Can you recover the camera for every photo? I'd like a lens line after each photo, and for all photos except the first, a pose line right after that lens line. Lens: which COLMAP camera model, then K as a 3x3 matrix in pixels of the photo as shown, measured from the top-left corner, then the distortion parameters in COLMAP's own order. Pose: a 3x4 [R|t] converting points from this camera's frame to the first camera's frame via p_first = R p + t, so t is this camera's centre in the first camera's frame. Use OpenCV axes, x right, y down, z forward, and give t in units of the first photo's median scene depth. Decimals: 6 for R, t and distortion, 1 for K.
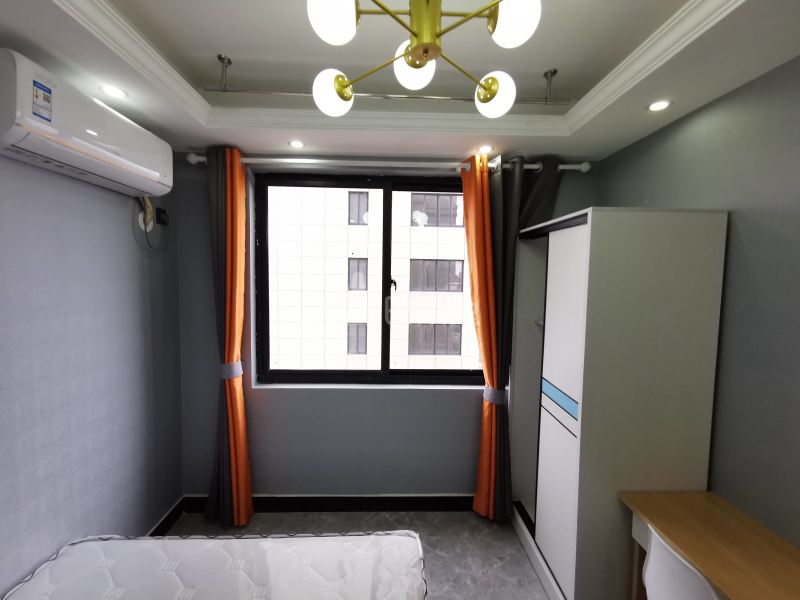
lens RADIAL K [[371.1, 0, 409.0], [0, 371.1, 300.2], [0, 0, 1]] dist [0.003196, 0.000064]
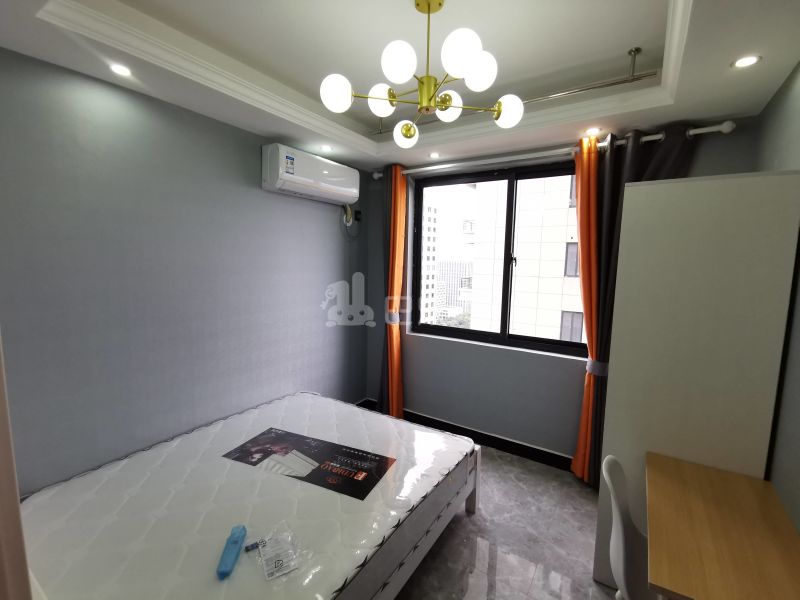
lens RADIAL K [[368.9, 0, 400.0], [0, 368.9, 300.0], [0, 0, 1]] dist [0.014428, 0.000135]
pose [[0.819992, 0.065059, -0.568666, 0.383760], [-0.045340, 0.997780, 0.048774, 0.044928], [0.570576, -0.014211, 0.821122, -0.182874]]
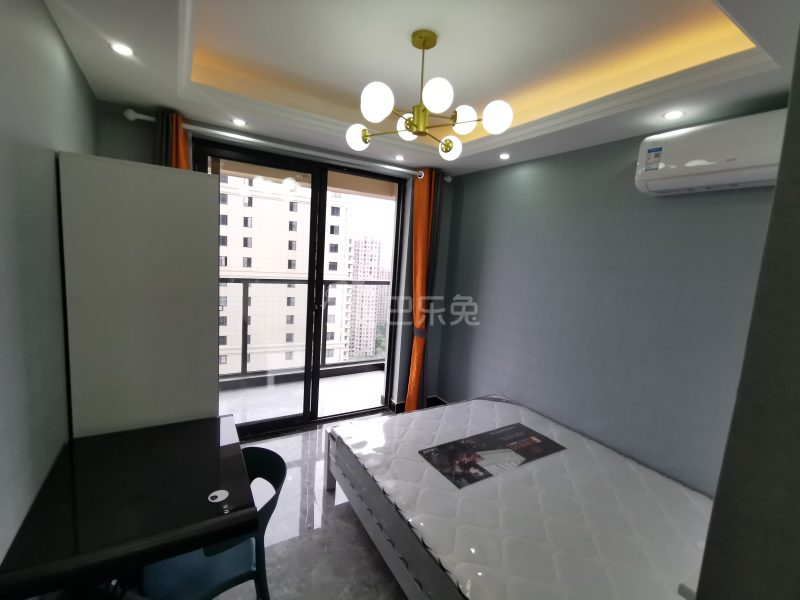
lens RADIAL K [[364.2, 0, 411.3], [0, 364.2, 306.9], [0, 0, 1]] dist [0.052996, 0.000085]
pose [[0.919058, 0.004936, 0.394091, -0.285924], [-0.033688, 0.997246, 0.066075, 0.043561], [-0.392680, -0.074003, 0.916693, -0.277728]]
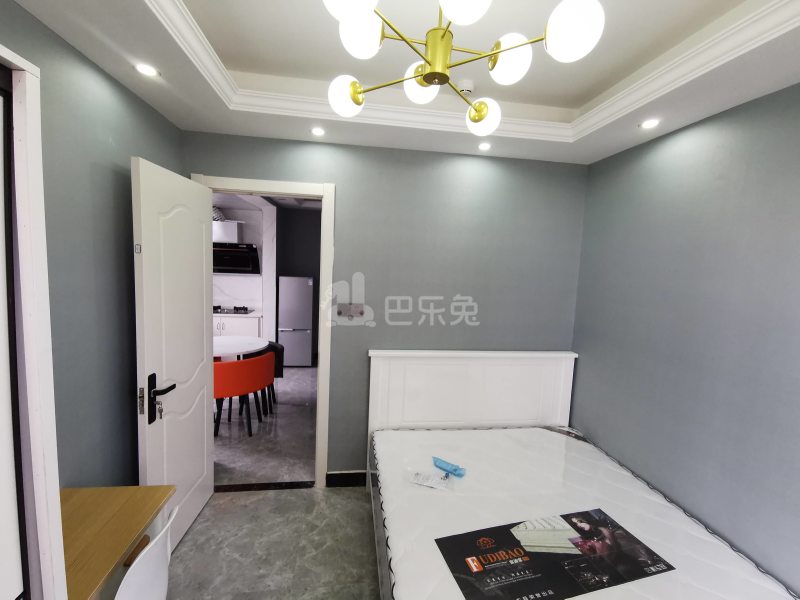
lens RADIAL K [[360.8, 0, 399.7], [0, 360.8, 306.4], [0, 0, 1]] dist [0.014619, -0.000008]
pose [[-0.991860, -0.051532, -0.116443, 0.228166], [-0.072715, 0.979908, 0.185724, -0.013159], [0.104533, 0.192679, -0.975678, 0.421889]]
